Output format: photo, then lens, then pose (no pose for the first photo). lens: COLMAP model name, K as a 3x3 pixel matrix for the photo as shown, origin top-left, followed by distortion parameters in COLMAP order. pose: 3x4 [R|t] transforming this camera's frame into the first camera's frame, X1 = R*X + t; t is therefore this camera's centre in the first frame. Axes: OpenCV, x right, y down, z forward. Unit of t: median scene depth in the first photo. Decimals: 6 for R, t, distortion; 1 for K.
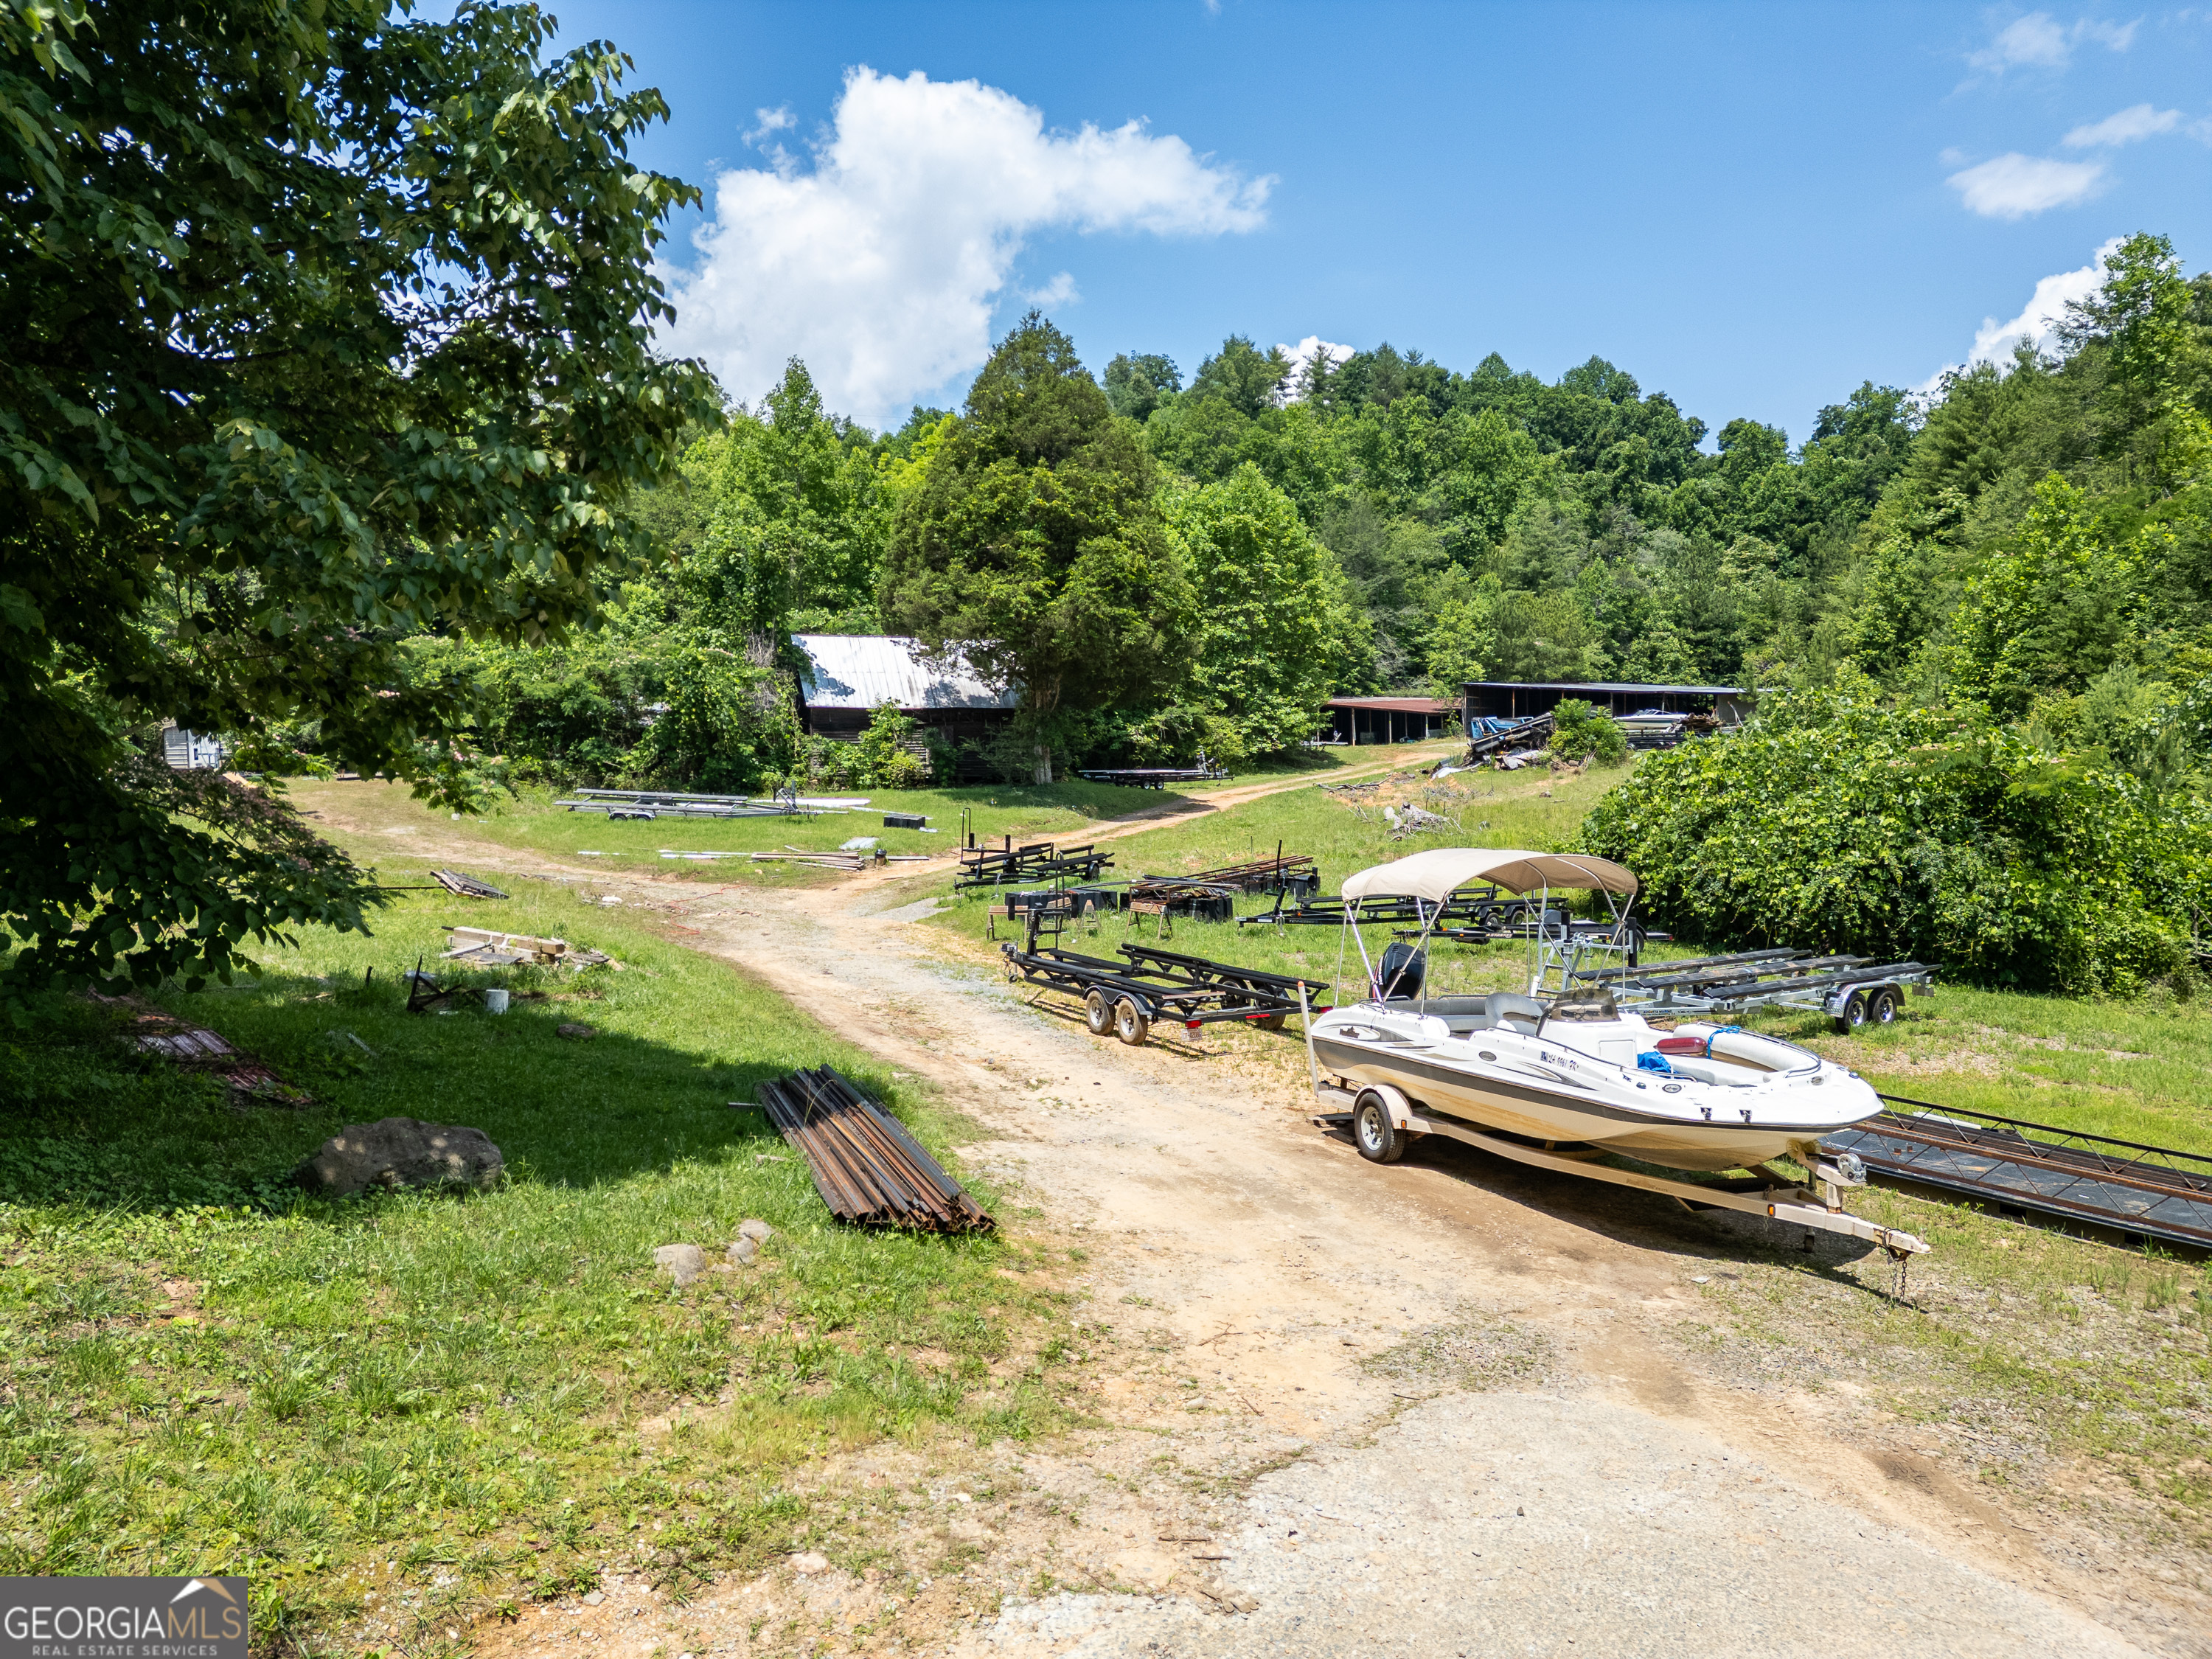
lens RADIAL K [[1532.9, 0, 1092.2], [0, 1532.9, 835.3], [0, 0, 1]] dist [0.077443, -0.084508]
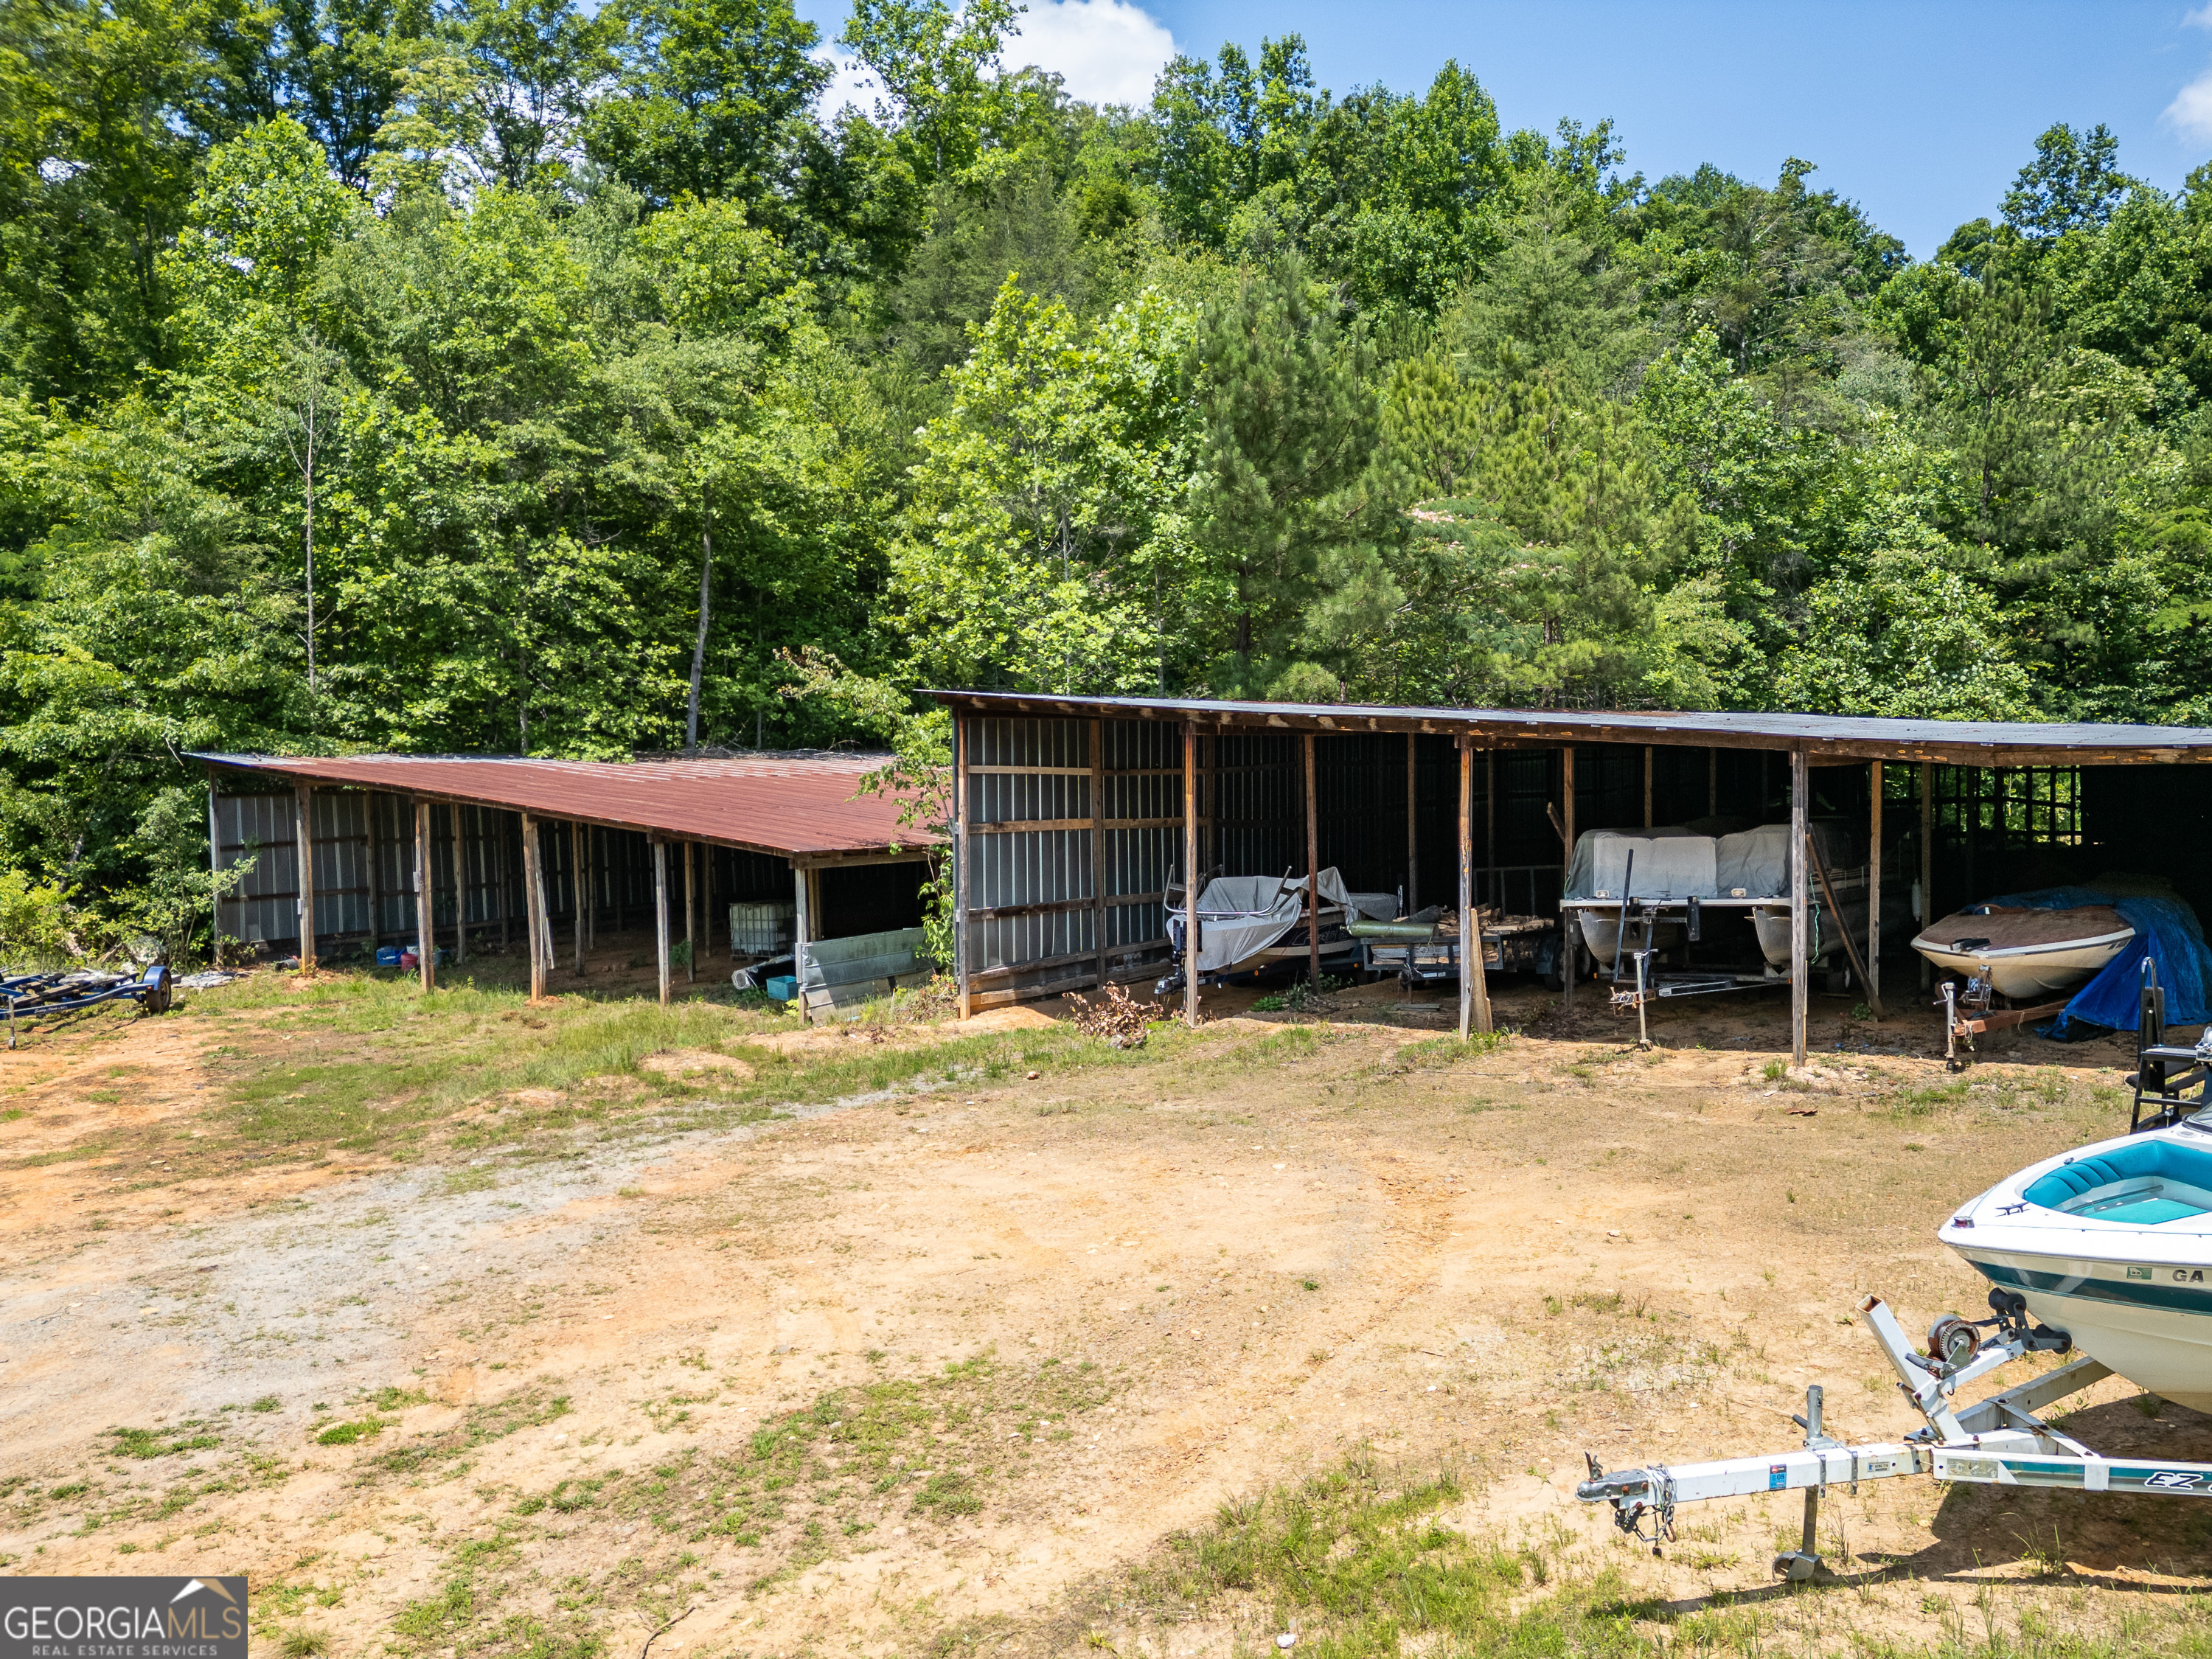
lens RADIAL K [[1745.8, 0, 1114.3], [0, 1745.8, 888.2], [0, 0, 1]] dist [0.084833, -0.093781]
pose [[0.999949, 0.005340, -0.008590, 0.206524], [-0.005357, 0.999984, -0.001930, -0.060092], [0.008579, 0.001976, 0.999961, 0.629261]]
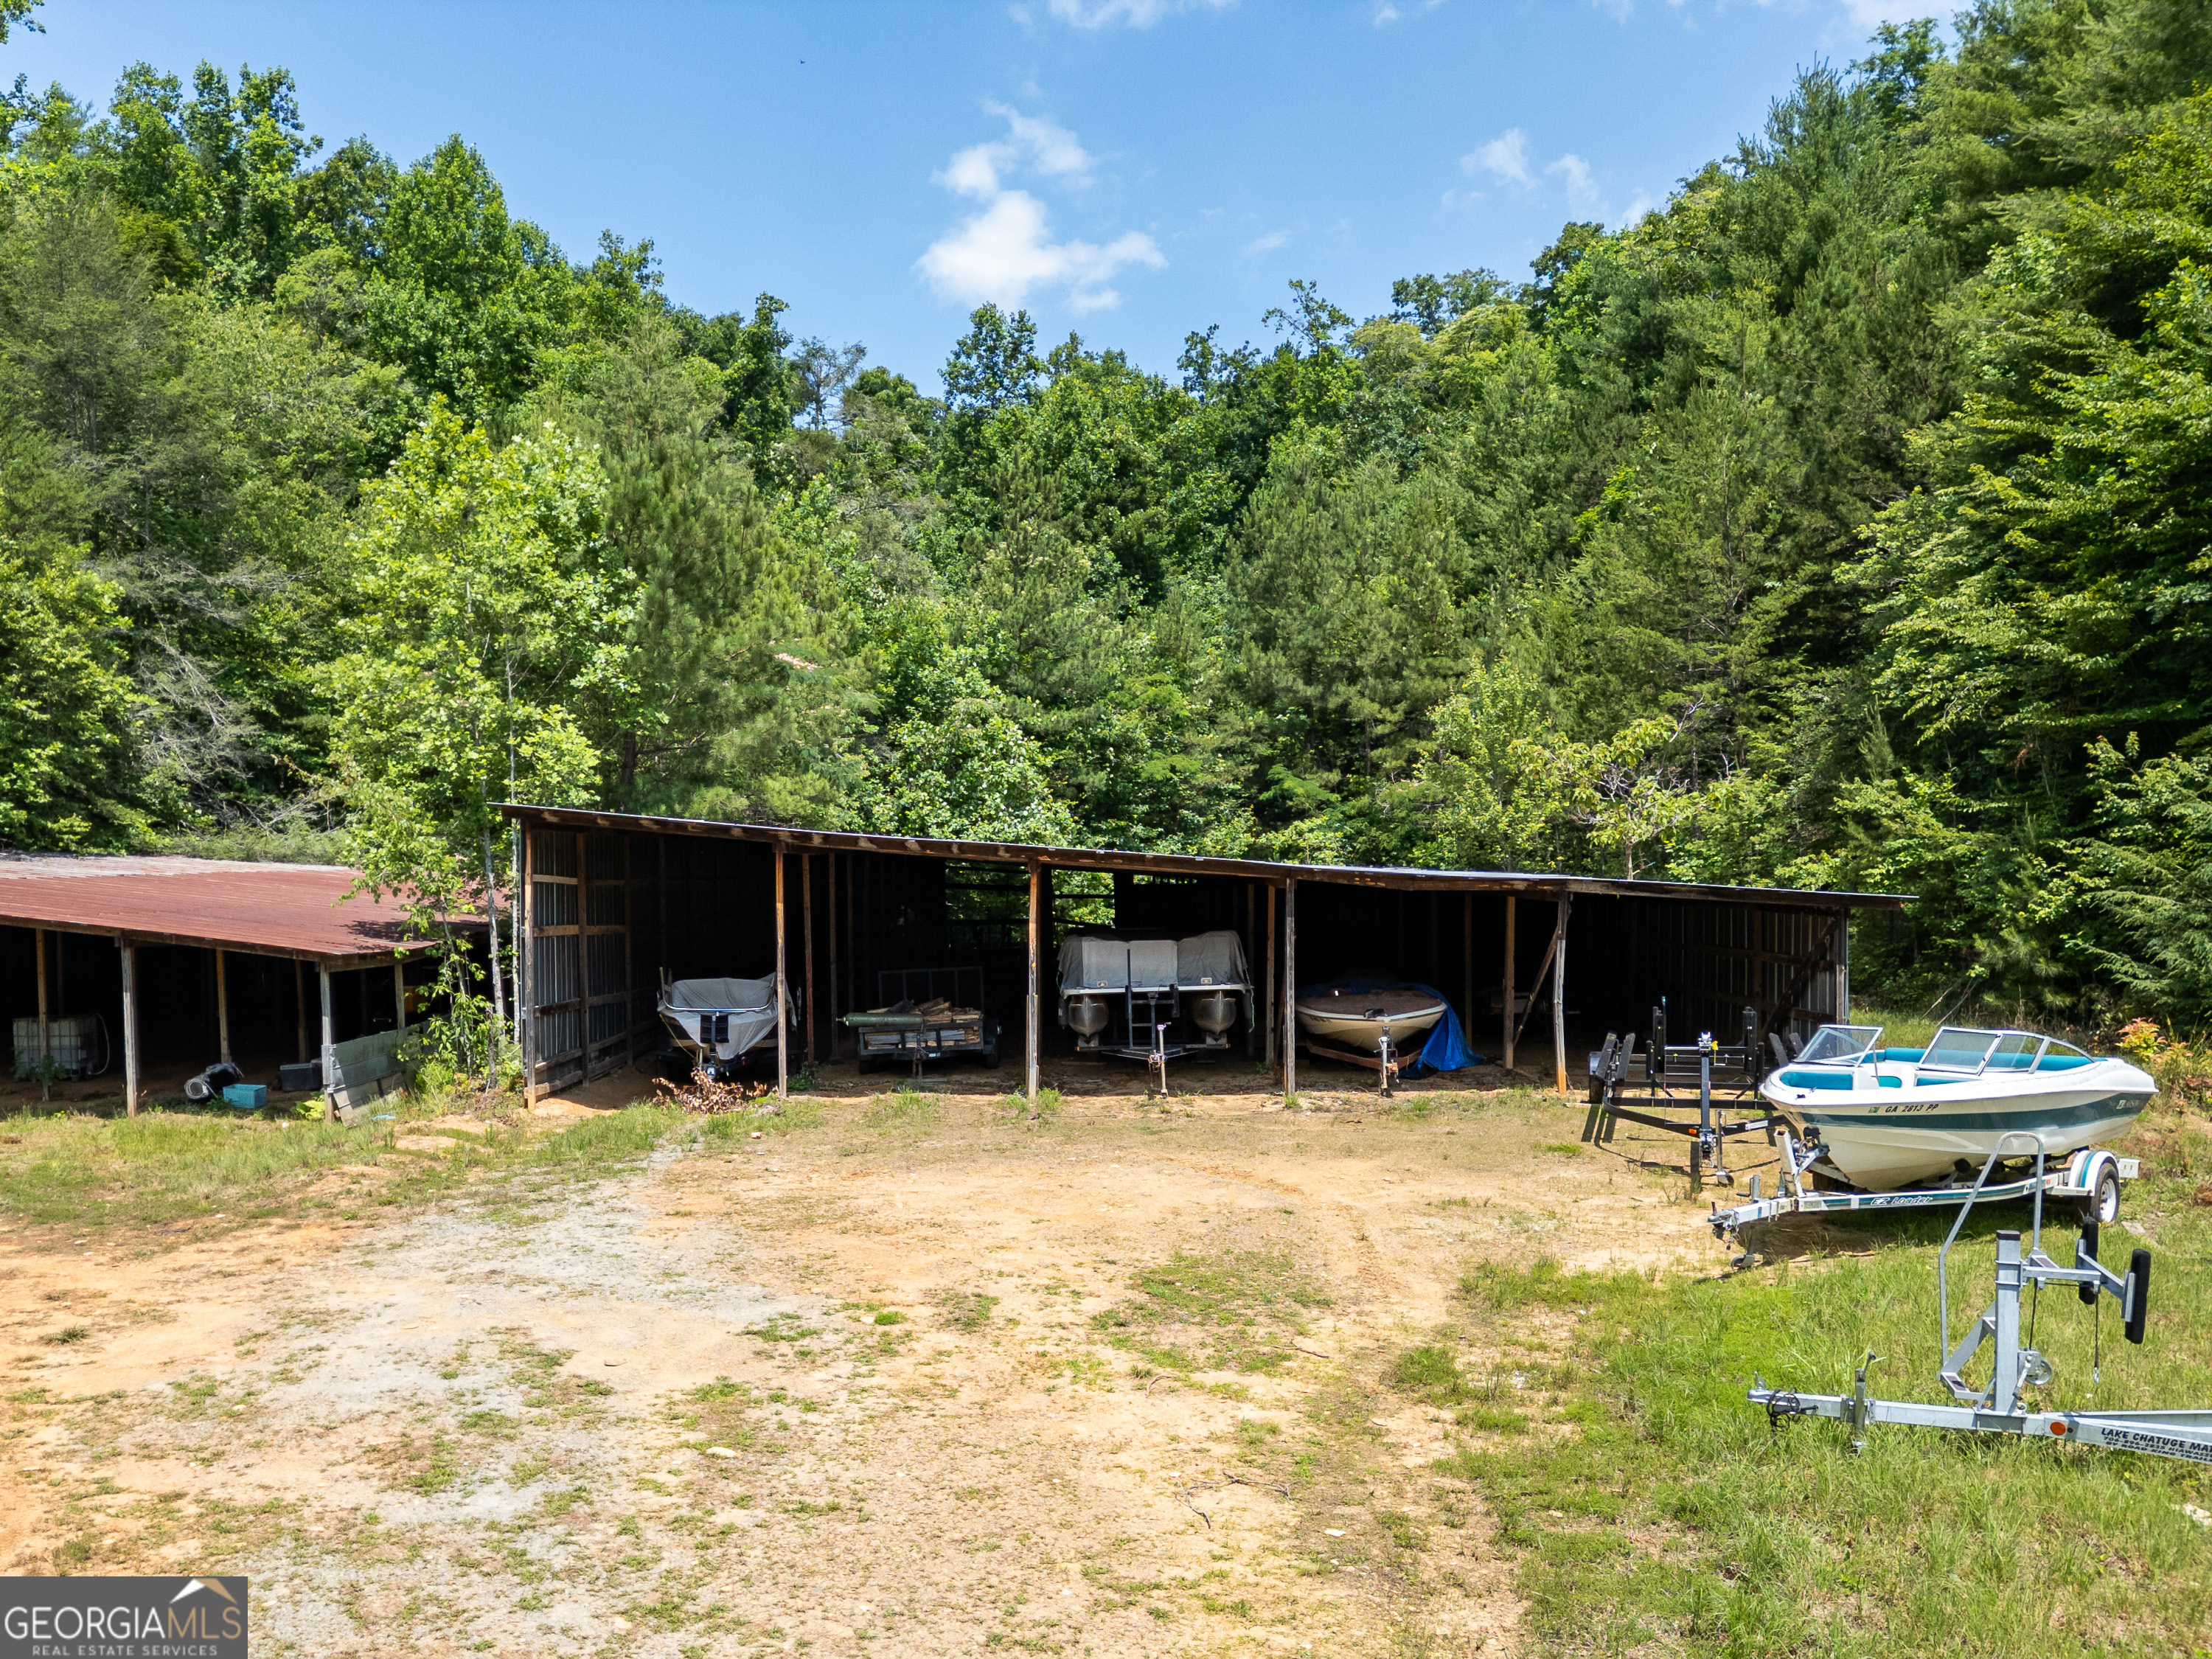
lens RADIAL K [[1994.6, 0, 873.1], [0, 1994.6, 998.9], [0, 0, 1]] dist [0.117773, -0.156435]
pose [[0.884406, -0.004503, 0.466696, 0.128865], [0.011767, 0.999851, -0.012653, -0.056300], [-0.466570, 0.016682, 0.884327, 0.598629]]
